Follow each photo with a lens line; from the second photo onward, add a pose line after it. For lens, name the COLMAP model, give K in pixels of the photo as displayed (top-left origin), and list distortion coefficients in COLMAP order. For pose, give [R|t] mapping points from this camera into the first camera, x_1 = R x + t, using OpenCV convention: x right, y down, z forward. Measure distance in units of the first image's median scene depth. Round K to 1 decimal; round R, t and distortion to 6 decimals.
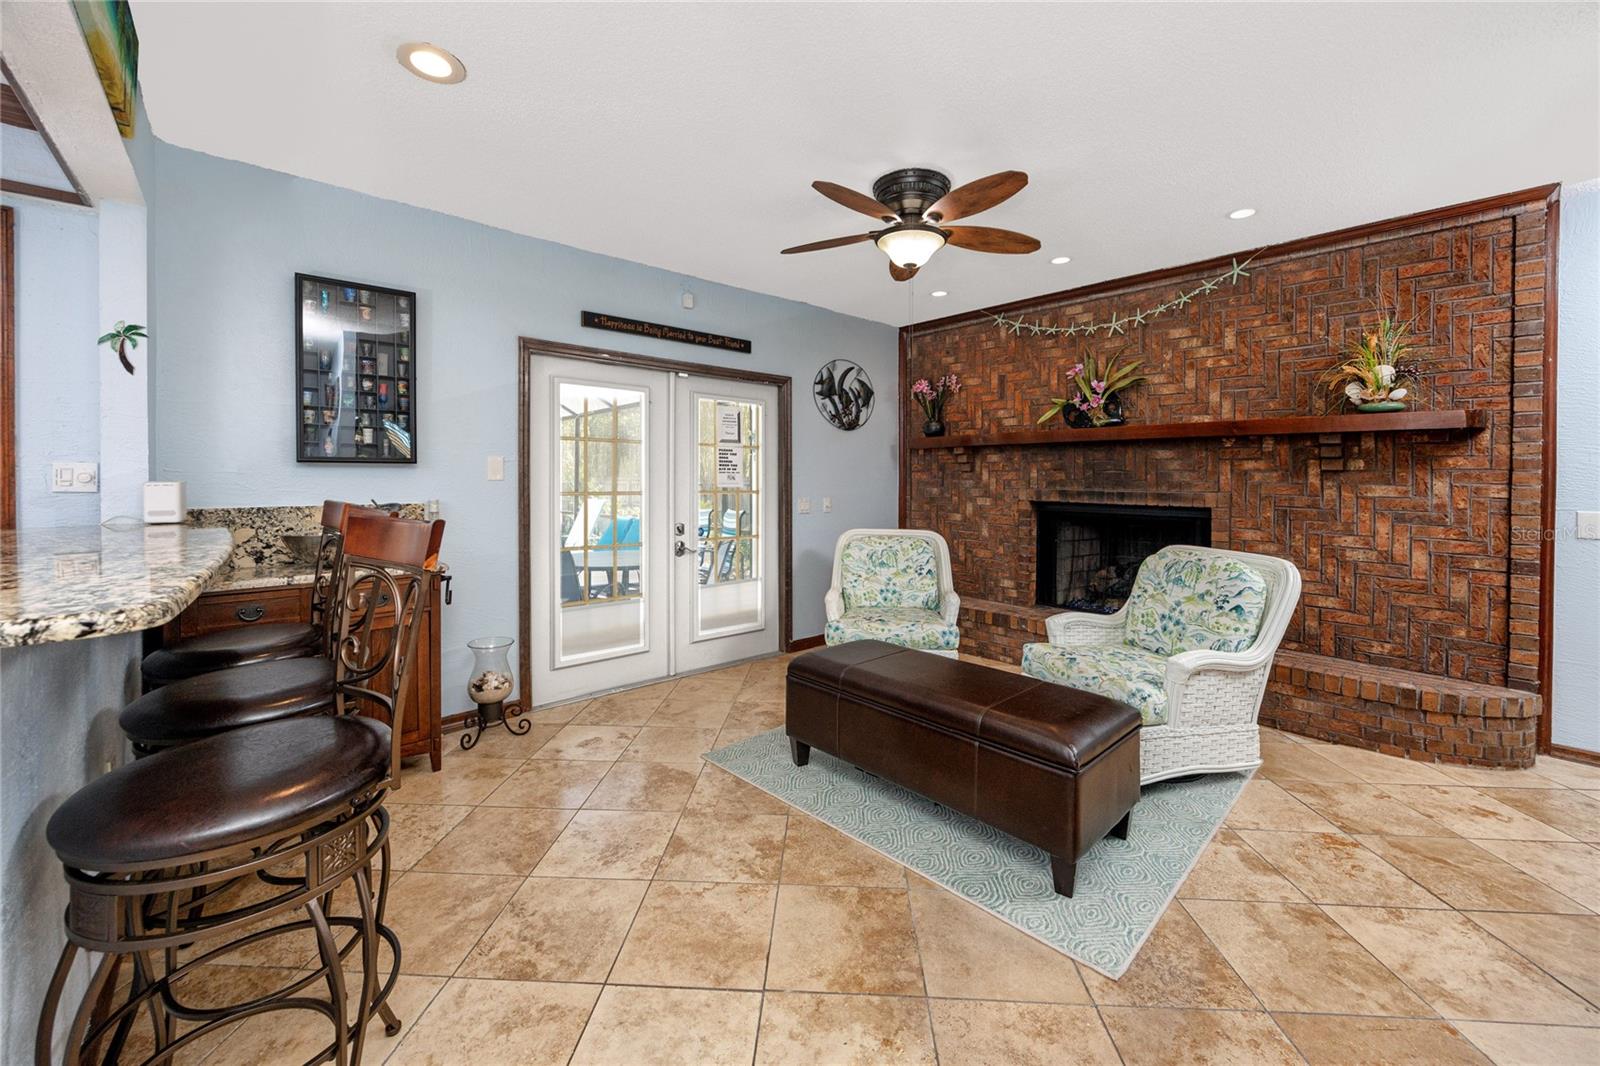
lens RADIAL K [[637.9, 0, 804.1], [0, 637.9, 478.8], [0, 0, 1]] dist [-0.001149, -0.000028]
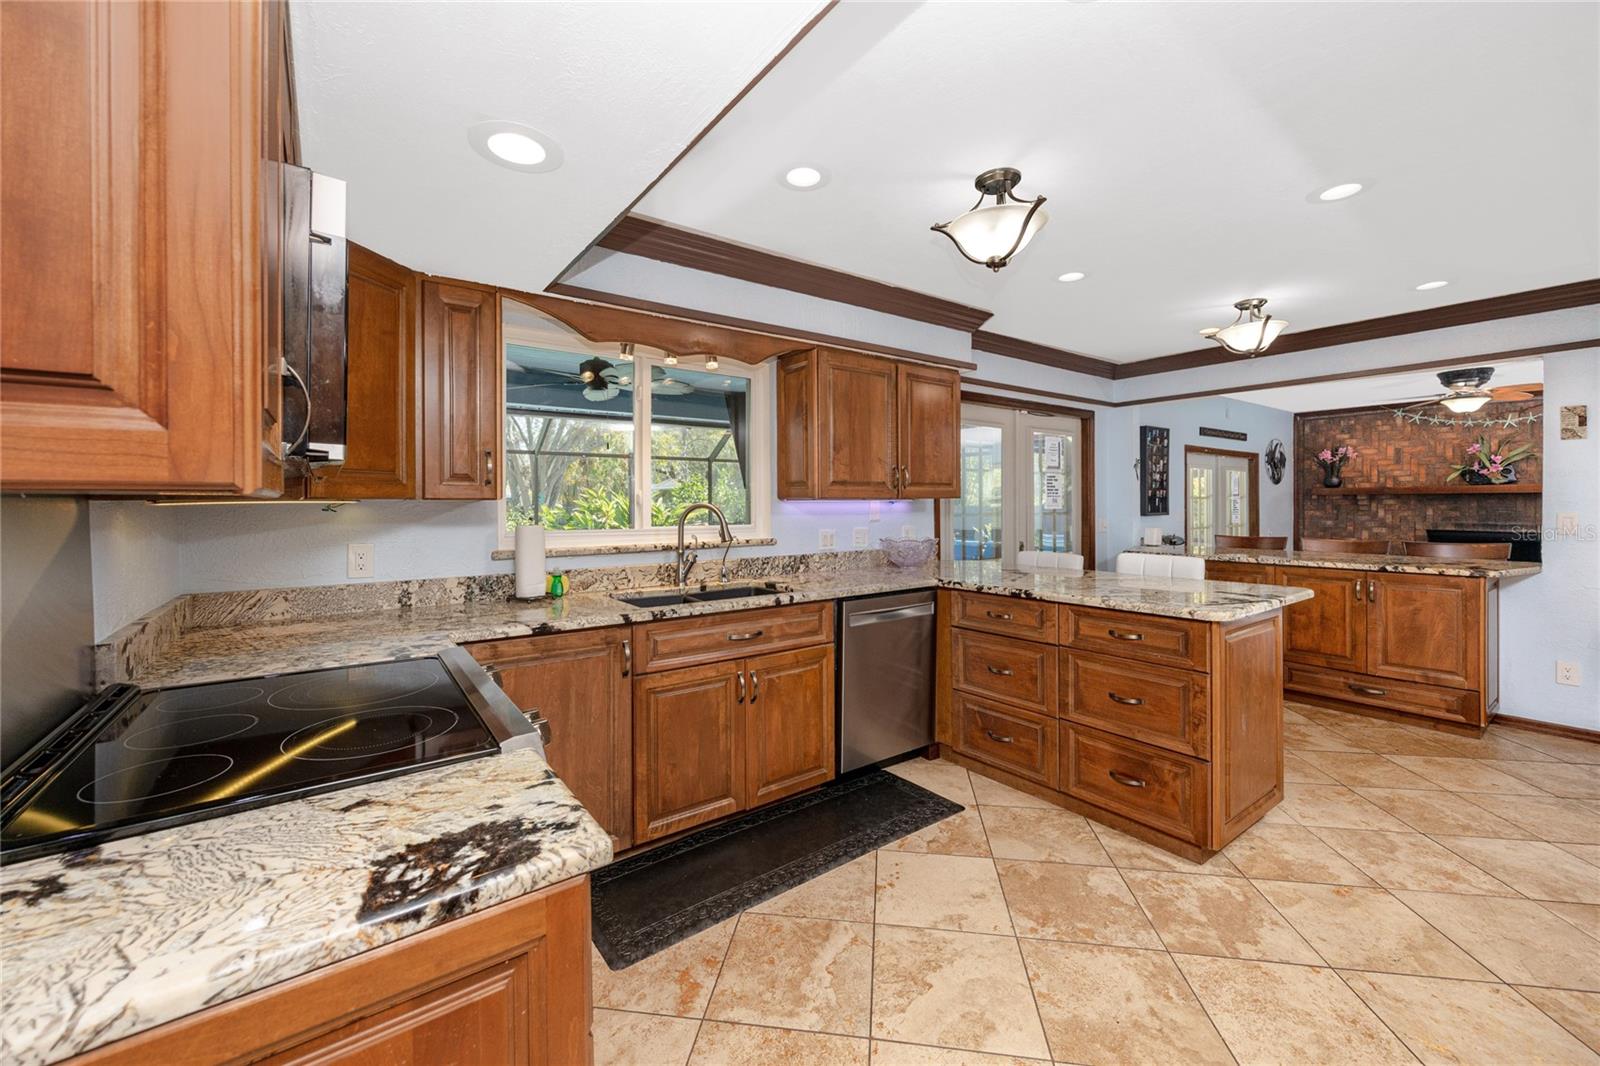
lens RADIAL K [[619.2, 0, 796.5], [0, 619.2, 504.1], [0, 0, 1]] dist [0.000534, 0.000074]
pose [[0.994335, -0.011006, -0.105725, -1.393589], [0.011522, 0.999925, 0.004267, -0.071742], [0.105670, -0.005461, 0.994386, -0.916333]]
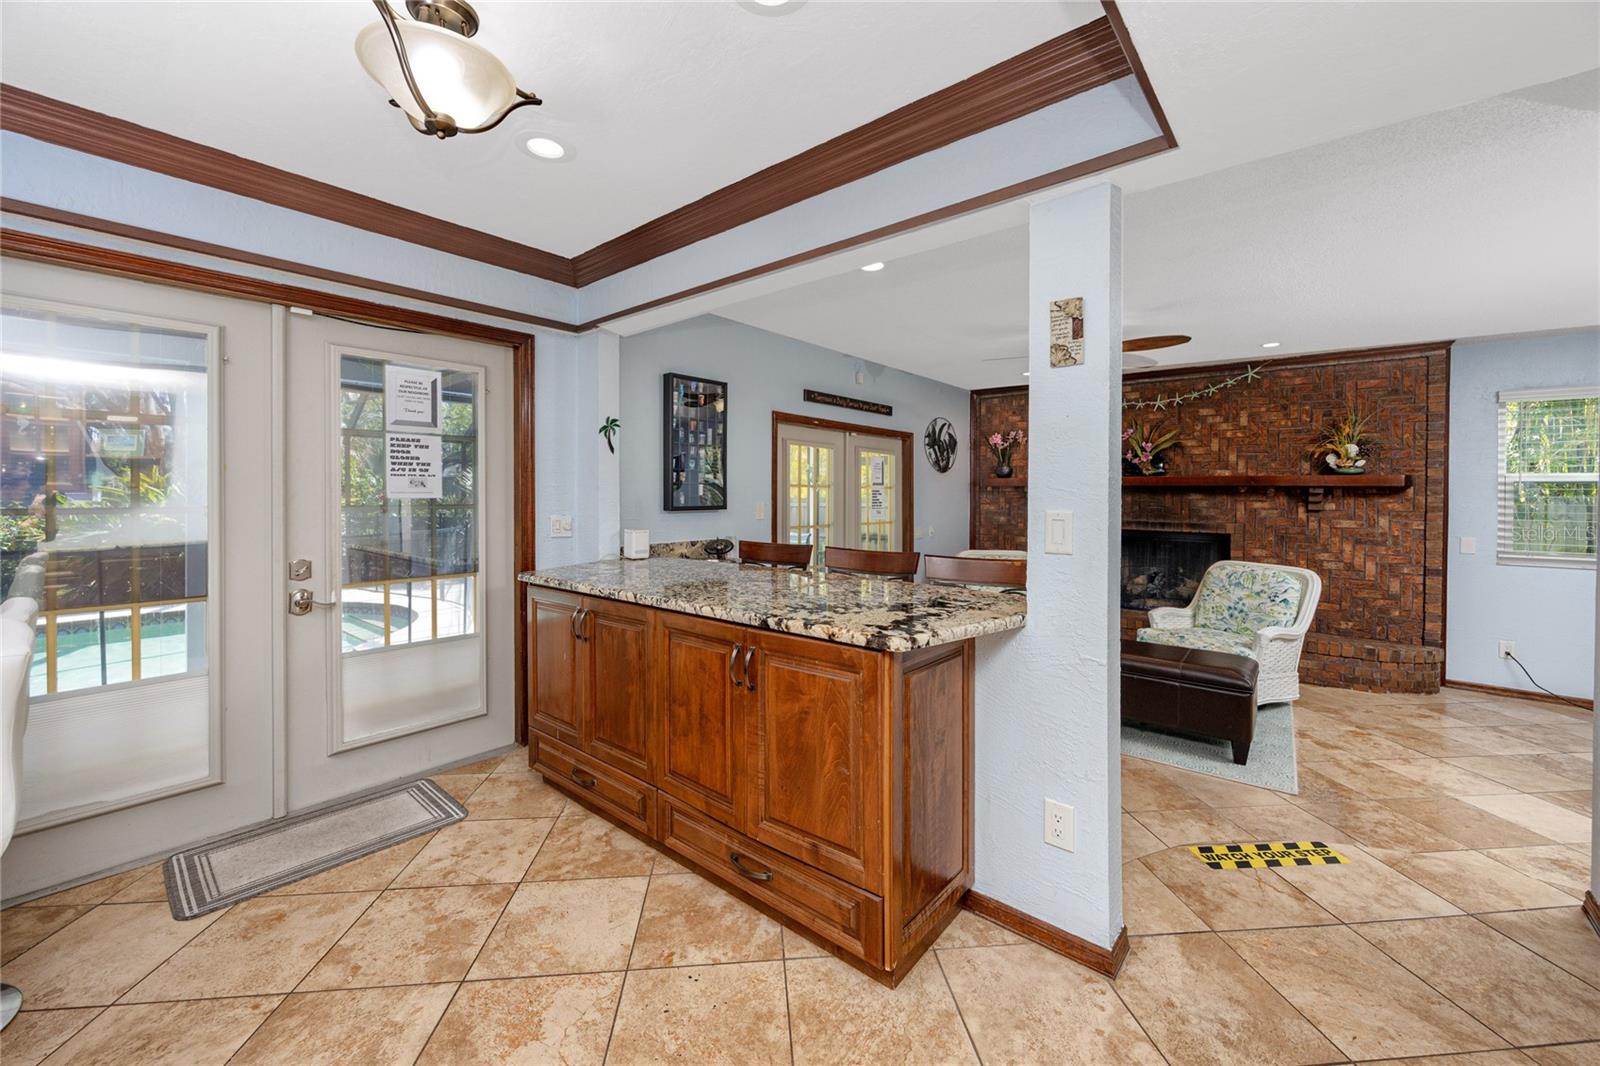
lens RADIAL K [[628.0, 0, 797.0], [0, 628.0, 491.9], [0, 0, 1]] dist [0.000758, 0.000024]
pose [[0.990204, -0.000511, 0.139629, -0.601289], [0.000636, 0.999999, -0.000853, -0.055034], [-0.139629, 0.000933, 0.990203, -0.312668]]
